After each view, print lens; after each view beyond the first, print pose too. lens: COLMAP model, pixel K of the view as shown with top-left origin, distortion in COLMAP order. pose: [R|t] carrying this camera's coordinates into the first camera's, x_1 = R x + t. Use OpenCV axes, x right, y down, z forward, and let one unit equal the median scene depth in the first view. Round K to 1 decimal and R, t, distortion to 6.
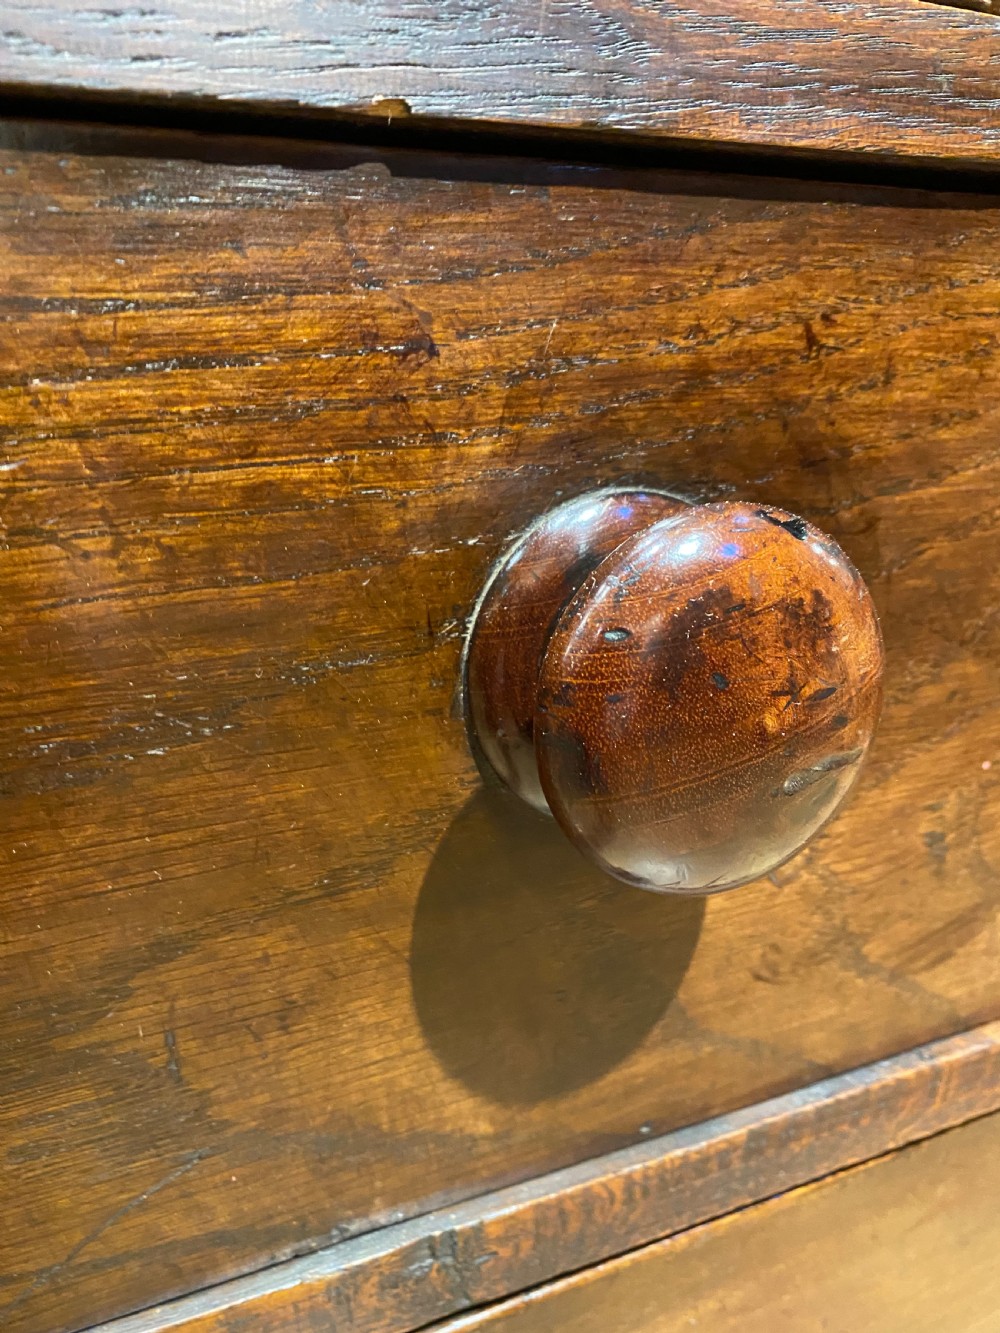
lens RADIAL K [[1030.6, 0, 477.6], [0, 1030.6, 667.5], [0, 0, 1]] dist [0.011980, -0.002726]
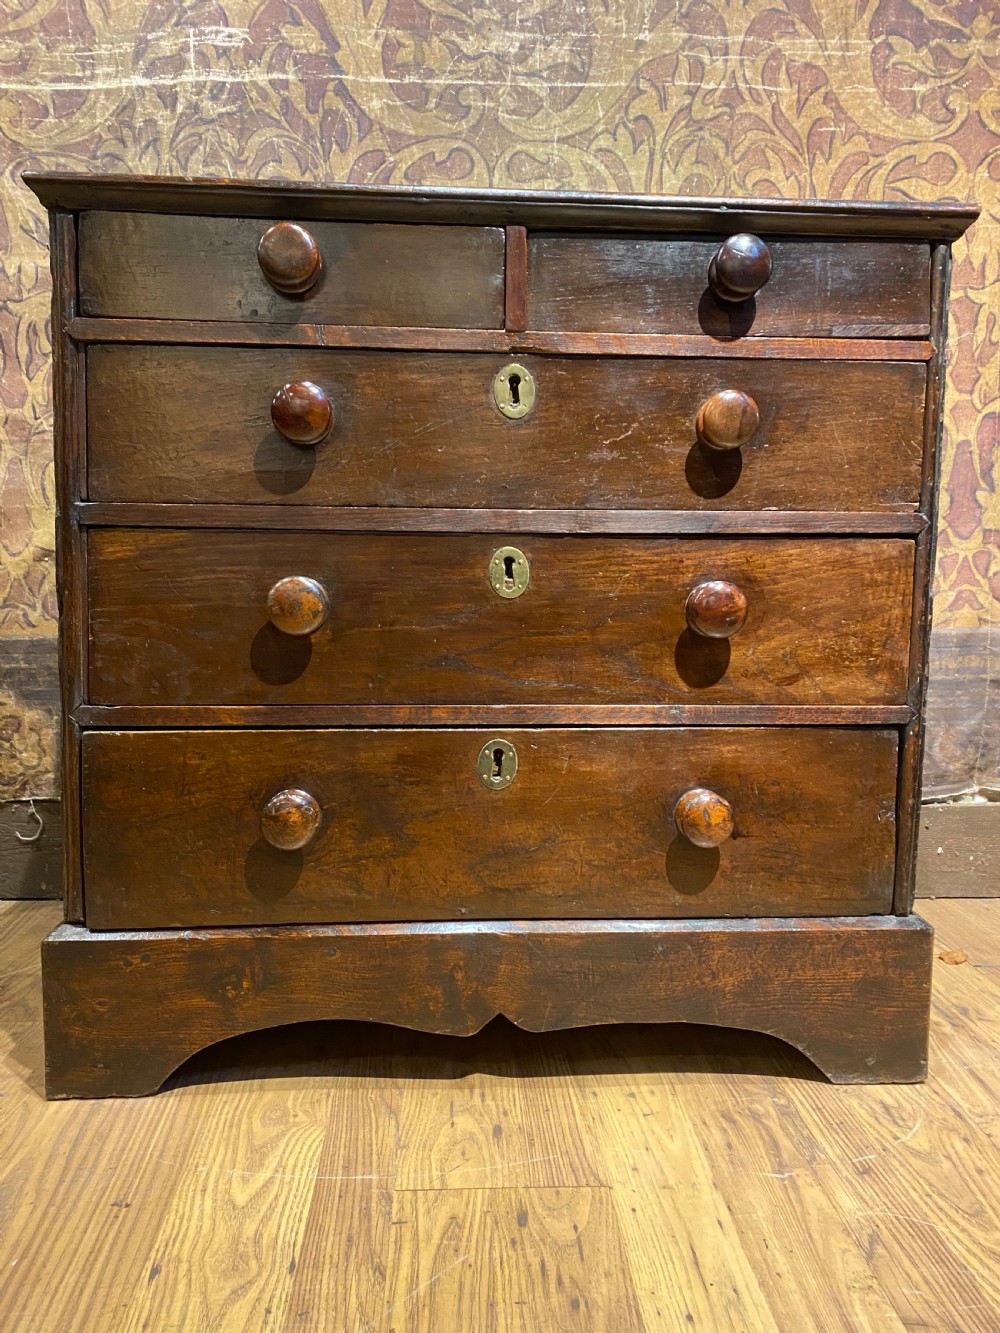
lens RADIAL K [[1026.5, 0, 504.3], [0, 1026.5, 665.0], [0, 0, 1]] dist [0.014997, -0.007020]
pose [[0.941883, 0.047350, -0.332587, 1.081269], [-0.112487, 0.977320, -0.179423, 1.657215], [0.316548, 0.206408, 0.925847, -5.335719]]
